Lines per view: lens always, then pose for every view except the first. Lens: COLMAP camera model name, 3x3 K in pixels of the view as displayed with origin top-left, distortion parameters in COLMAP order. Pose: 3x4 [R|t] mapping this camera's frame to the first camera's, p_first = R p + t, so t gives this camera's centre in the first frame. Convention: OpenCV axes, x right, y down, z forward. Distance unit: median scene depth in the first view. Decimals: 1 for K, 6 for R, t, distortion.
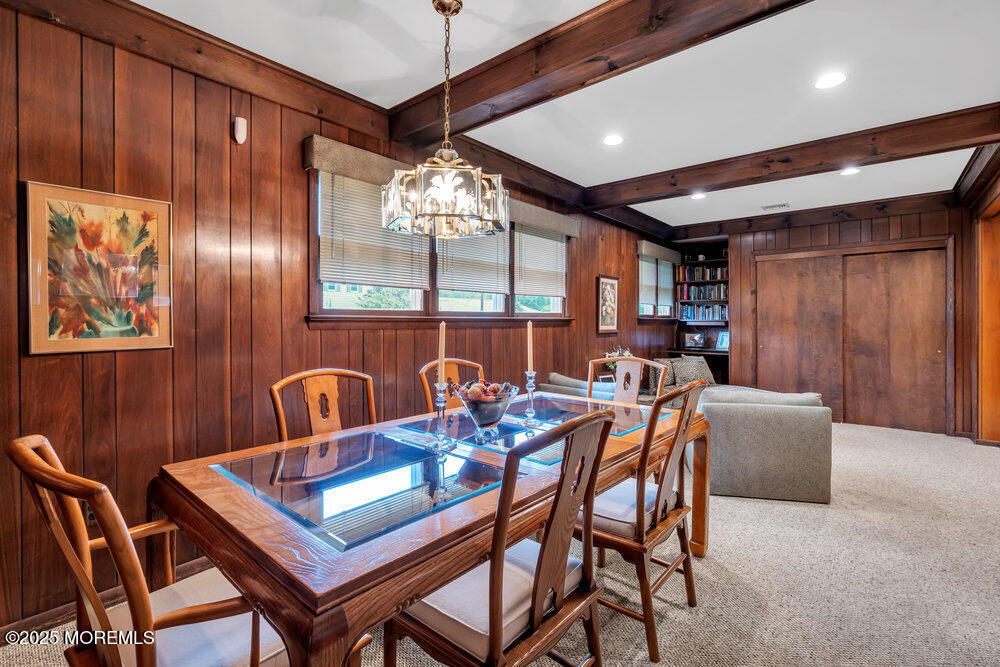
lens RADIAL K [[455.8, 0, 503.0], [0, 455.8, 320.1], [0, 0, 1]] dist [-0.003029, 0.003536]
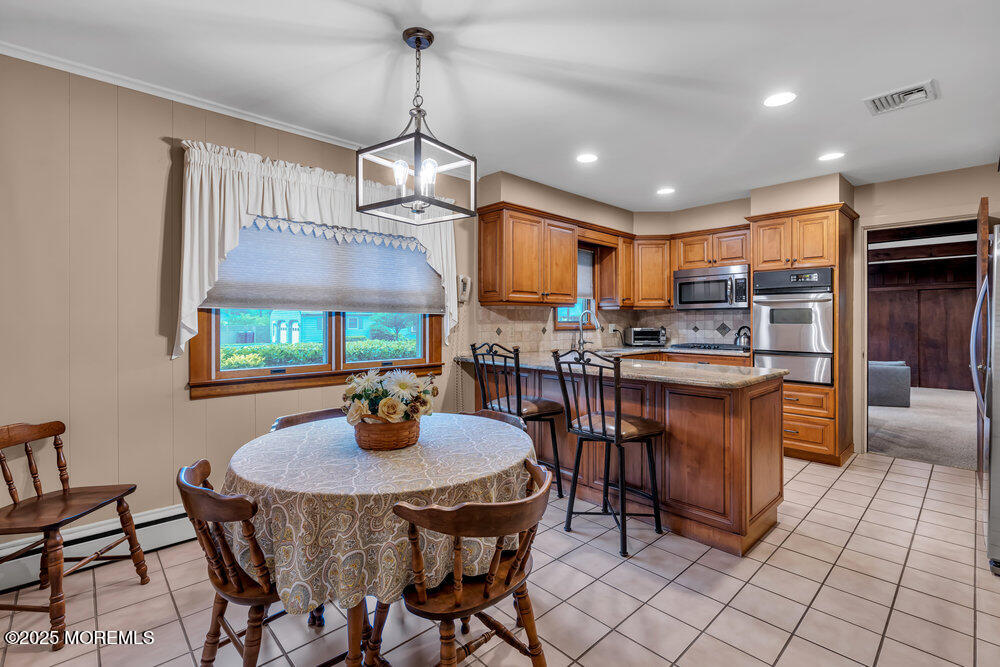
lens RADIAL K [[455.8, 0, 506.9], [0, 455.8, 321.4], [0, 0, 1]] dist [-0.003029, 0.003536]
pose [[0.994678, 0.000660, -0.103032, -0.645433], [-0.000920, 0.999996, -0.002483, -0.018554], [0.103030, 0.002565, 0.994675, -0.905595]]
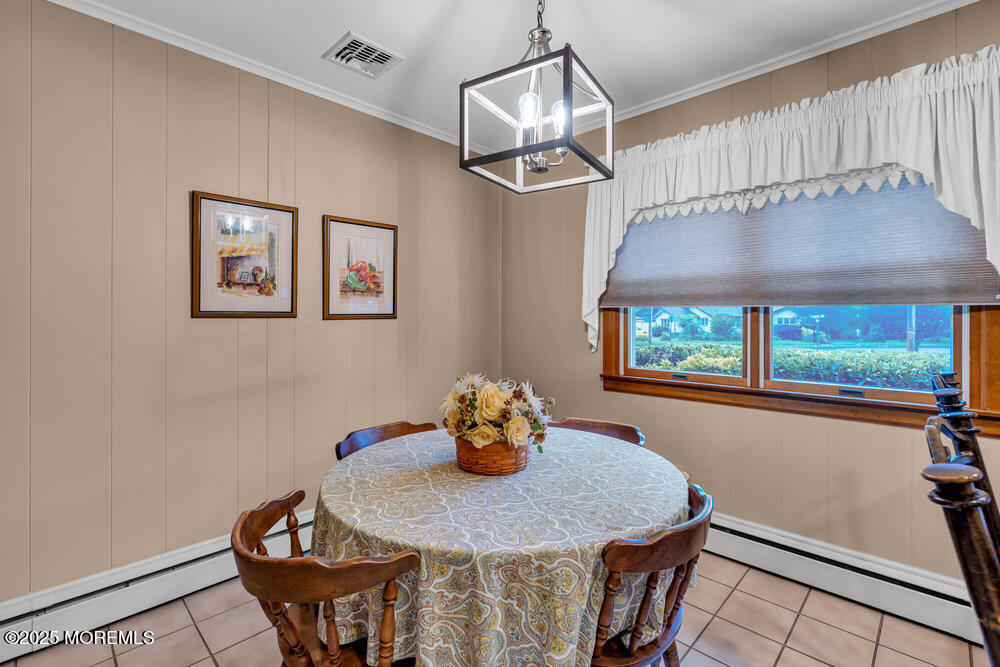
lens RADIAL K [[455.8, 0, 499.9], [0, 455.8, 314.5], [0, 0, 1]] dist [-0.003029, 0.003536]
pose [[-0.064203, -0.011402, -0.997872, -0.484470], [-0.006319, 0.999919, -0.011019, -0.018945], [0.997917, 0.005598, -0.064270, -0.555668]]
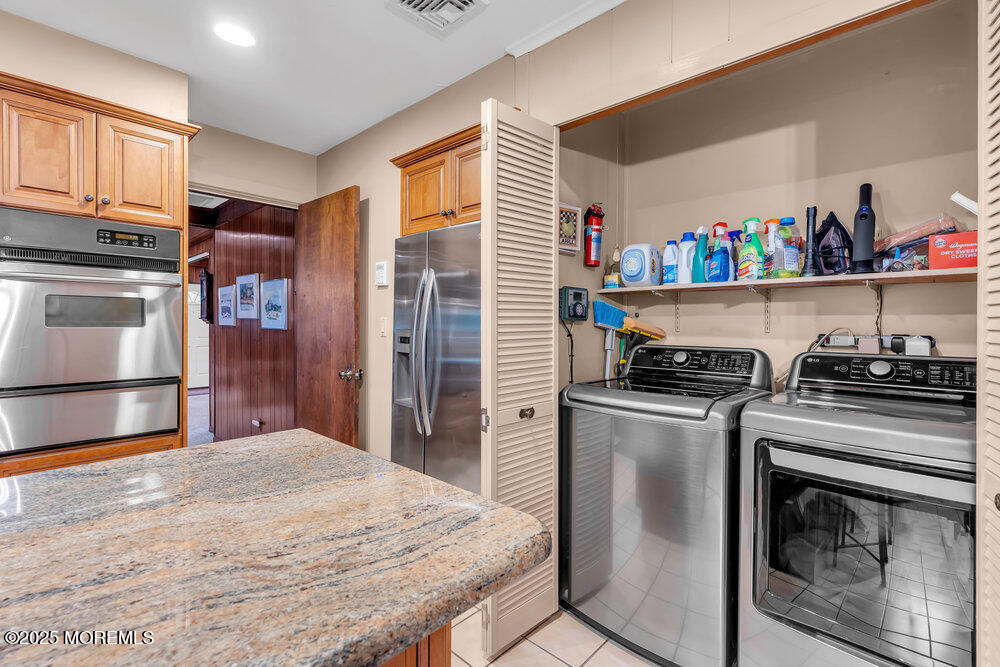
lens RADIAL K [[455.8, 0, 500.3], [0, 455.8, 328.8], [0, 0, 1]] dist [-0.003029, 0.003536]
pose [[0.046886, -0.013429, 0.998810, -0.618035], [-0.002320, 0.999905, 0.013552, -0.021451], [-0.998898, -0.002953, 0.046850, -0.460542]]
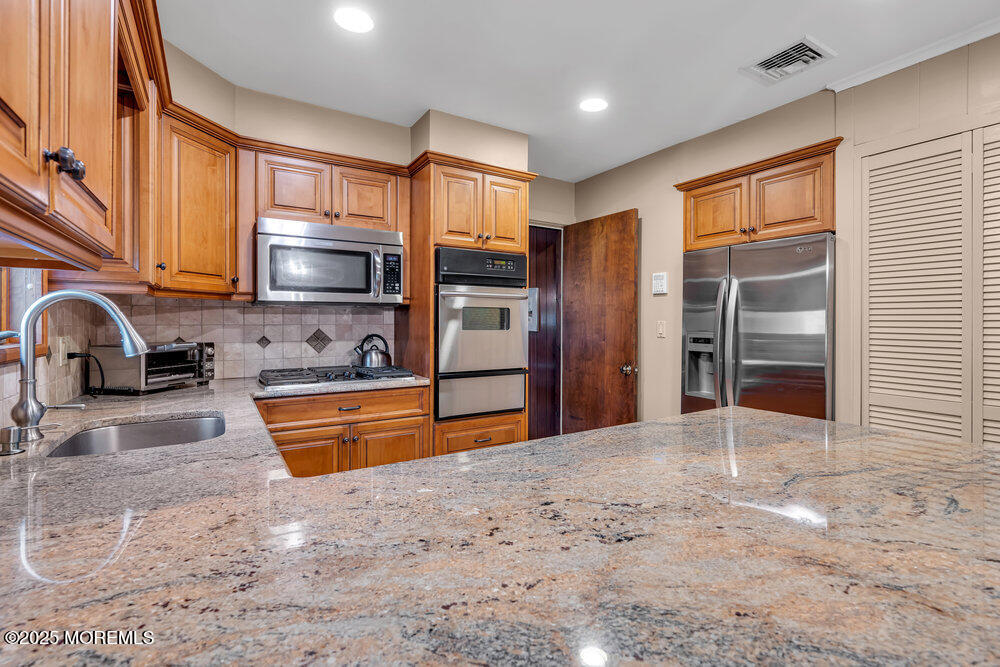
lens RADIAL K [[455.8, 0, 501.8], [0, 455.8, 325.7], [0, 0, 1]] dist [-0.003029, 0.003536]
pose [[0.297257, -0.004960, 0.954785, -0.740480], [0.001908, 0.999988, 0.004600, -0.024049], [-0.954796, 0.000454, 0.297263, -0.281597]]
